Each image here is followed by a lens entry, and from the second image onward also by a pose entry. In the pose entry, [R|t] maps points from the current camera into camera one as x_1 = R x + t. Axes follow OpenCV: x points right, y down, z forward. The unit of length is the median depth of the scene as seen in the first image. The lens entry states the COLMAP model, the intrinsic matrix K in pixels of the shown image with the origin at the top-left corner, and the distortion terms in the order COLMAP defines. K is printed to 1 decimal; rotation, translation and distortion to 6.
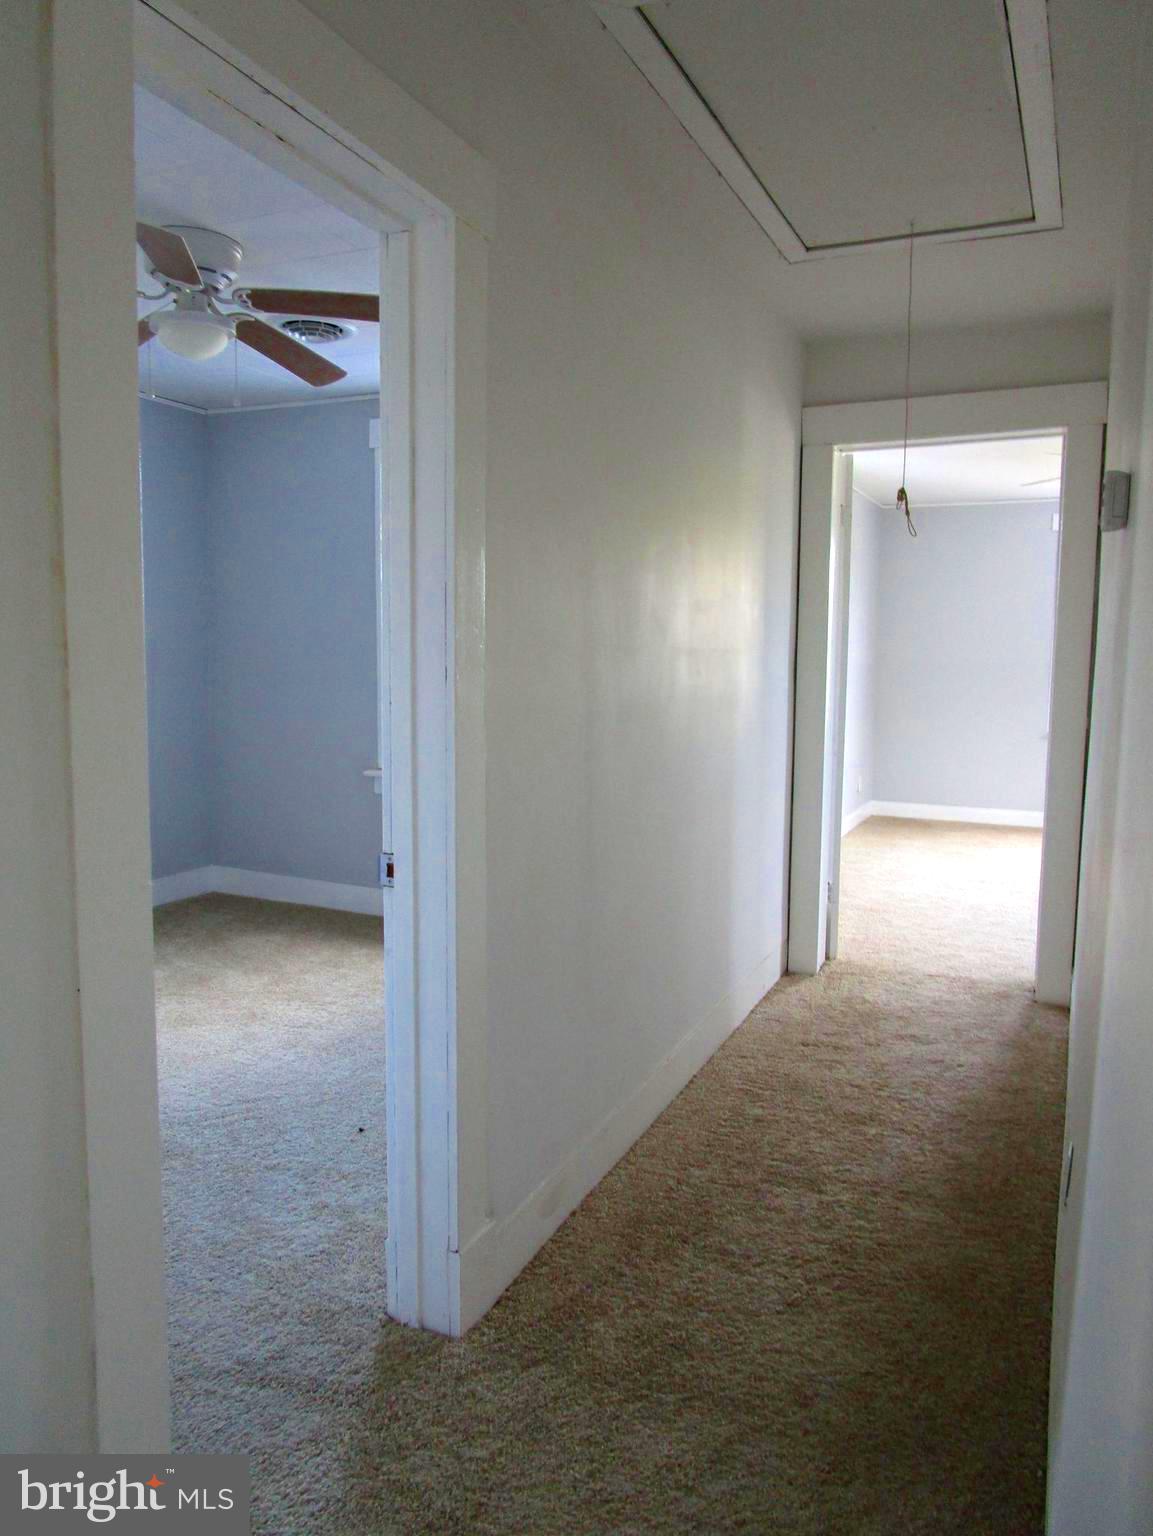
lens RADIAL K [[1086.7, 0, 576.5], [0, 1086.7, 768.0], [0, 0, 1]] dist [-0.033605, 0.009850]
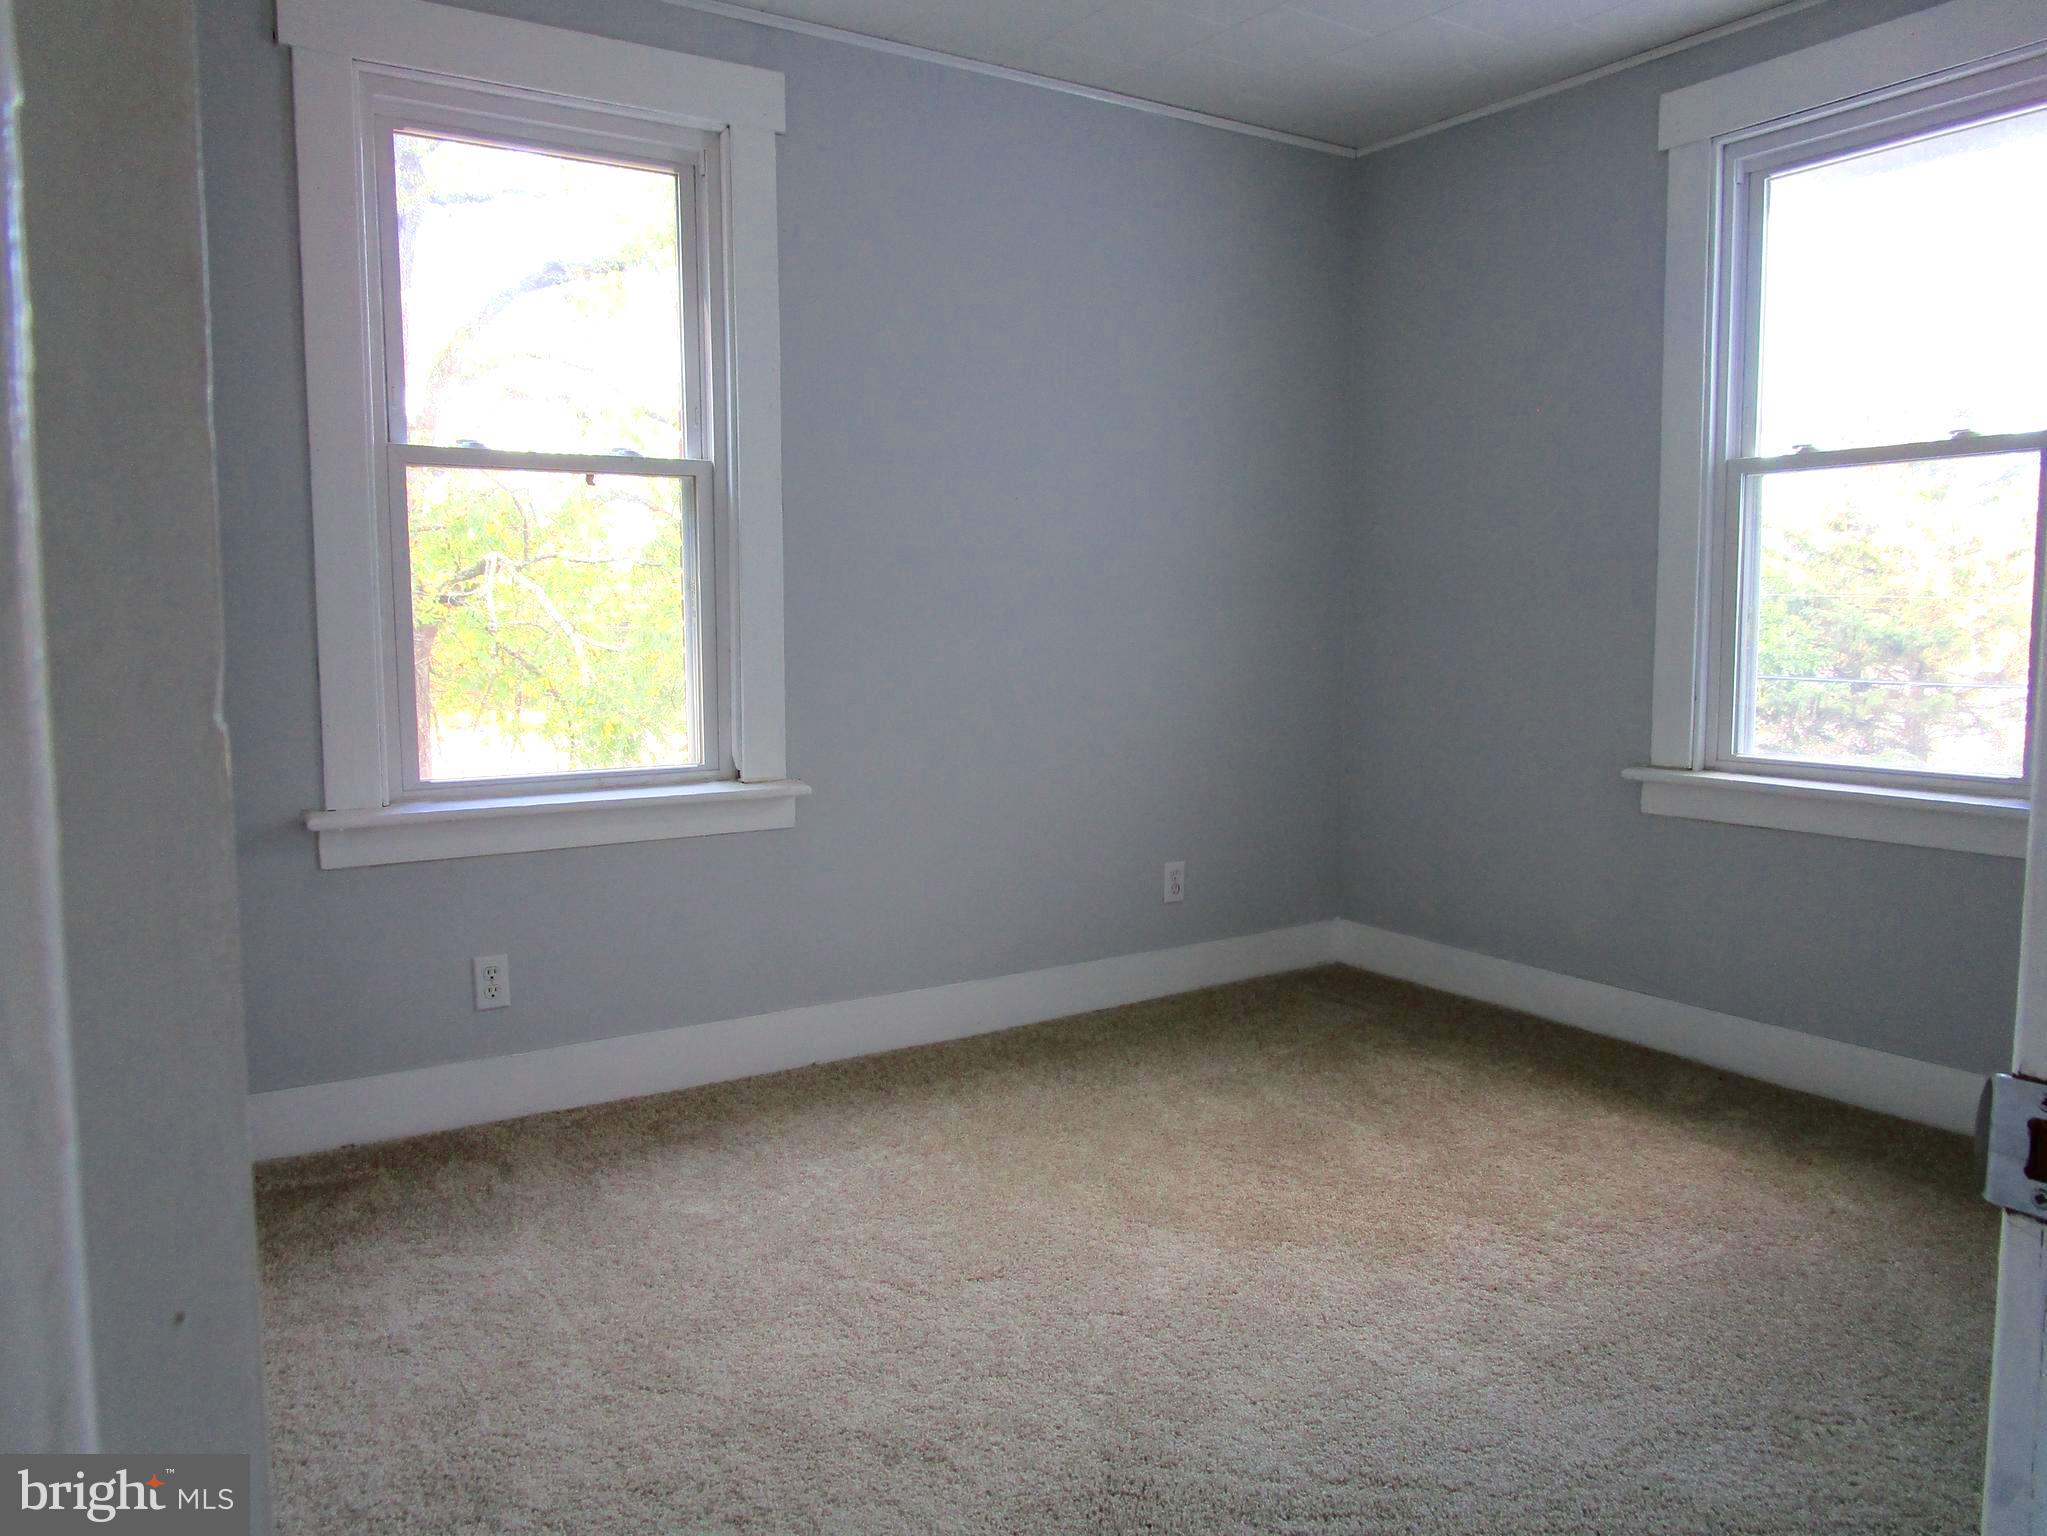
lens RADIAL K [[1486.4, 0, 1066.6], [0, 1486.4, 767.0], [0, 0, 1]] dist [-0.001911, -0.000876]
pose [[0.870143, 0.036772, -0.491426, -0.090902], [-0.038187, 0.999245, 0.007155, 0.008359], [0.491318, 0.012540, 0.870890, 0.285099]]
